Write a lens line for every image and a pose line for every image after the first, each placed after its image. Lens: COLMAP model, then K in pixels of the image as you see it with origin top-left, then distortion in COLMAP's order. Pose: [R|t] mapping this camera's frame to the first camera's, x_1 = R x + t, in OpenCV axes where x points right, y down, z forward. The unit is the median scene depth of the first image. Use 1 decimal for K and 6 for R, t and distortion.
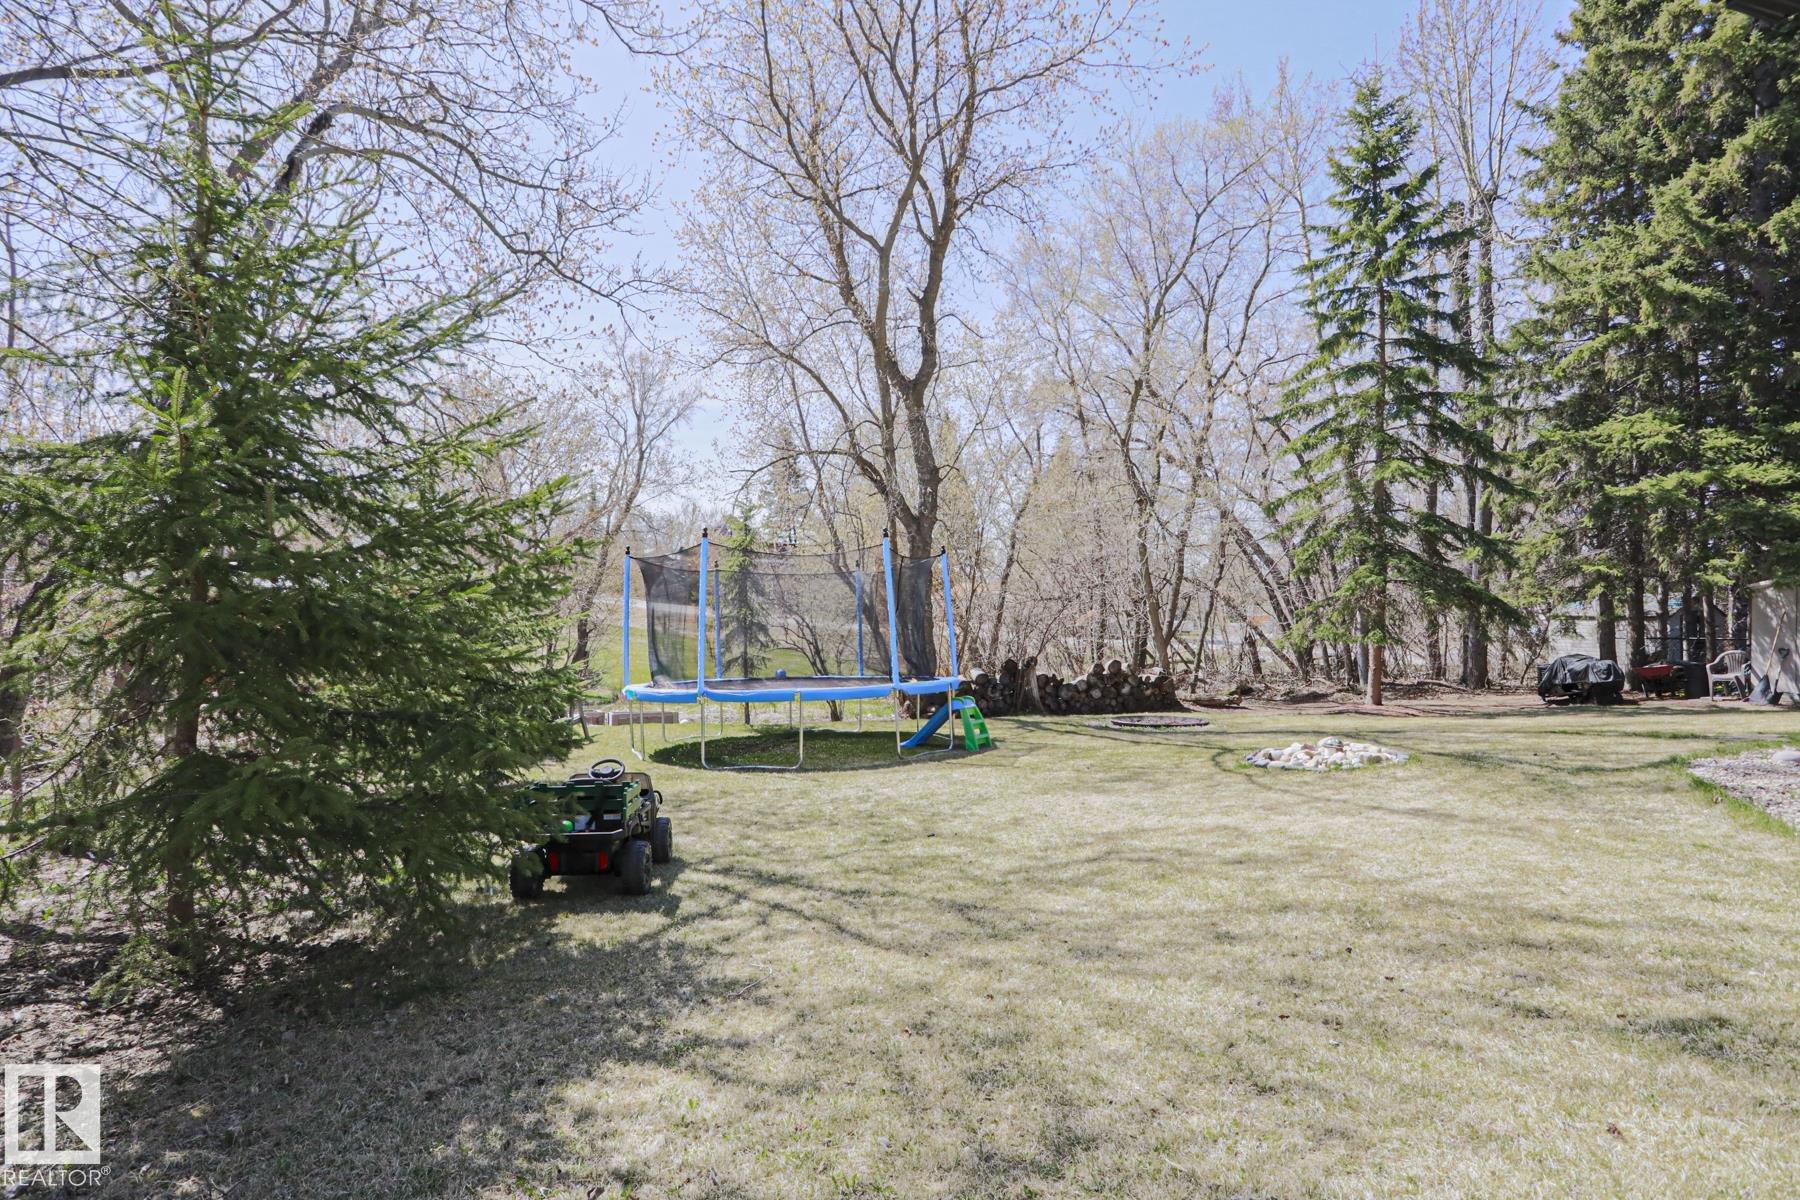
lens RADIAL K [[868.0, 0, 900.0], [0, 868.0, 600.0], [0, 0, 1]] dist [-0.059841, 0.031038]
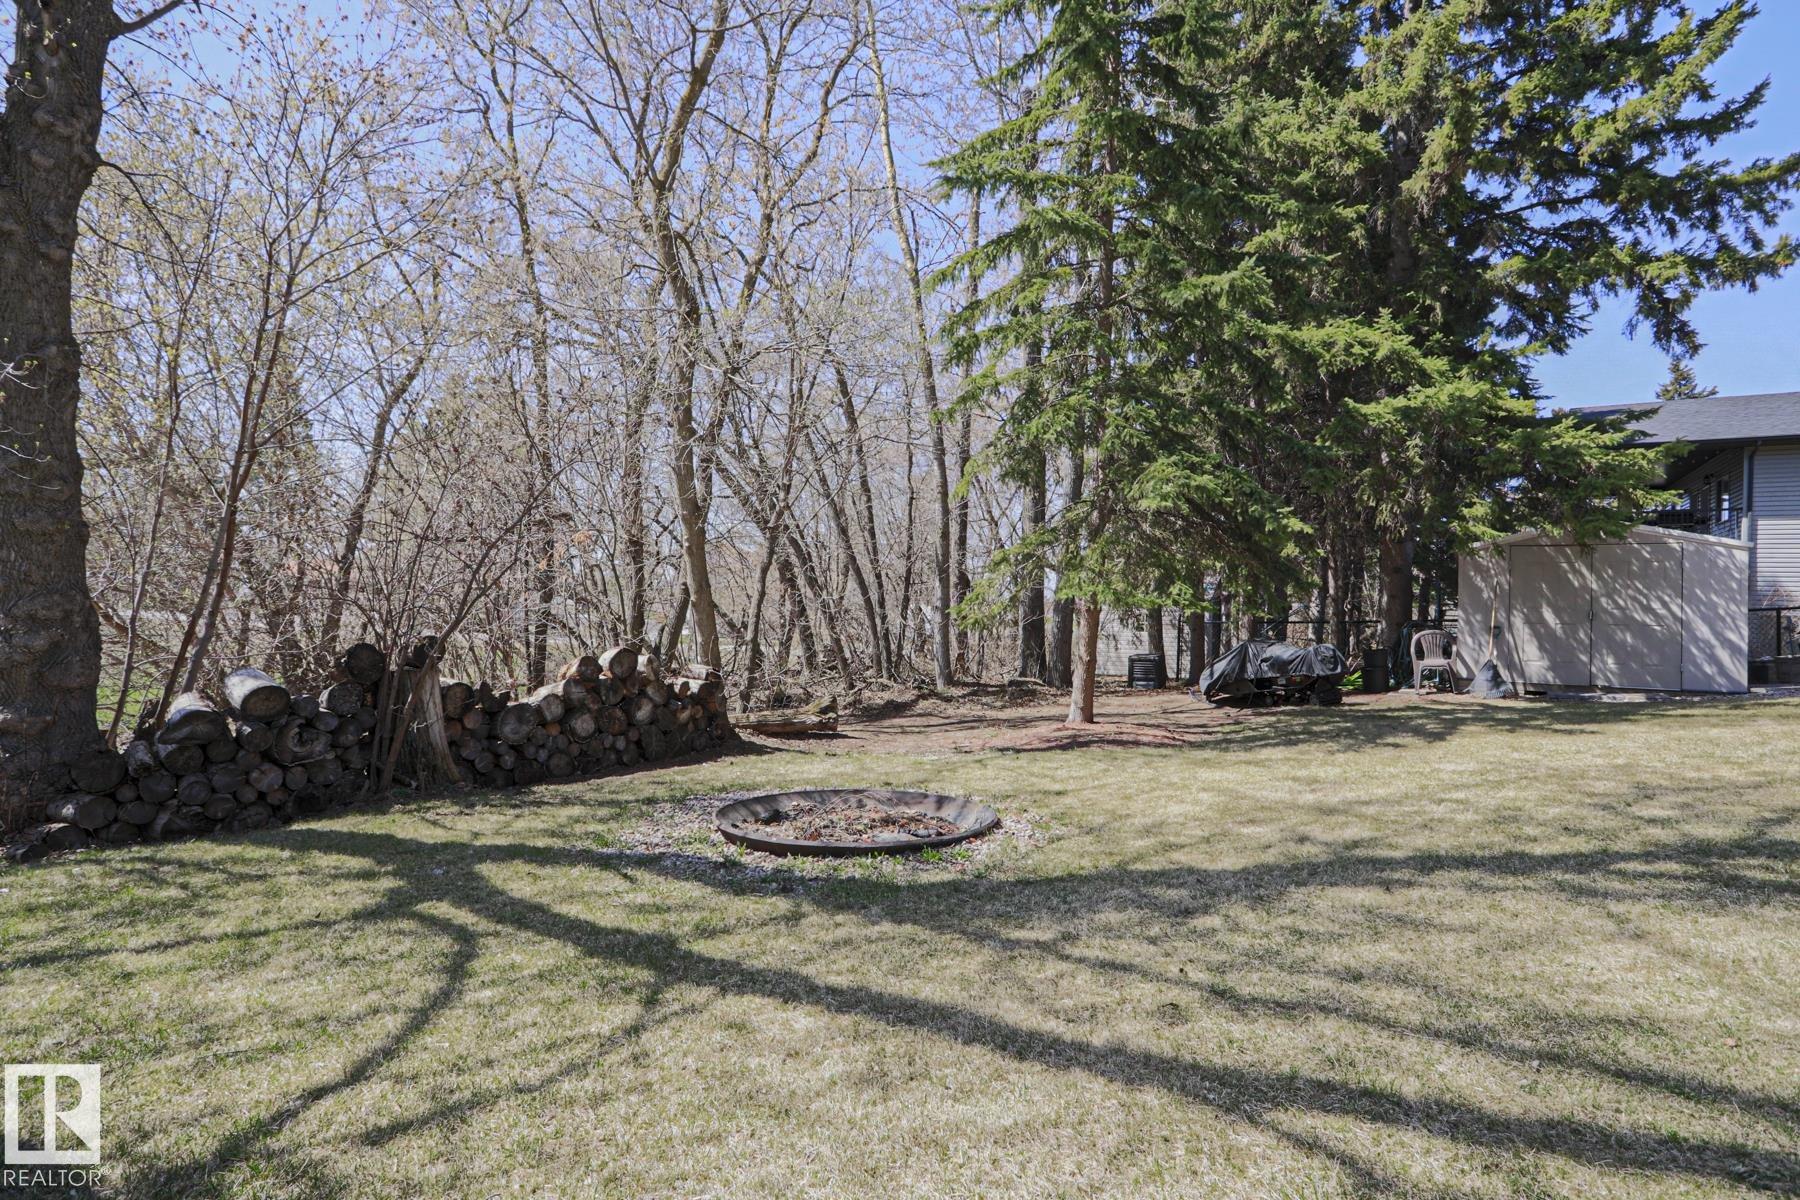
lens RADIAL K [[866.4, 0, 894.7], [0, 866.4, 593.3], [0, 0, 1]] dist [-0.023901, 0.001446]
pose [[0.776817, 0.036222, 0.628684, 0.070632], [-0.028097, 0.999344, -0.022860, 0.046954], [-0.629100, 0.000094, 0.777325, 0.560207]]
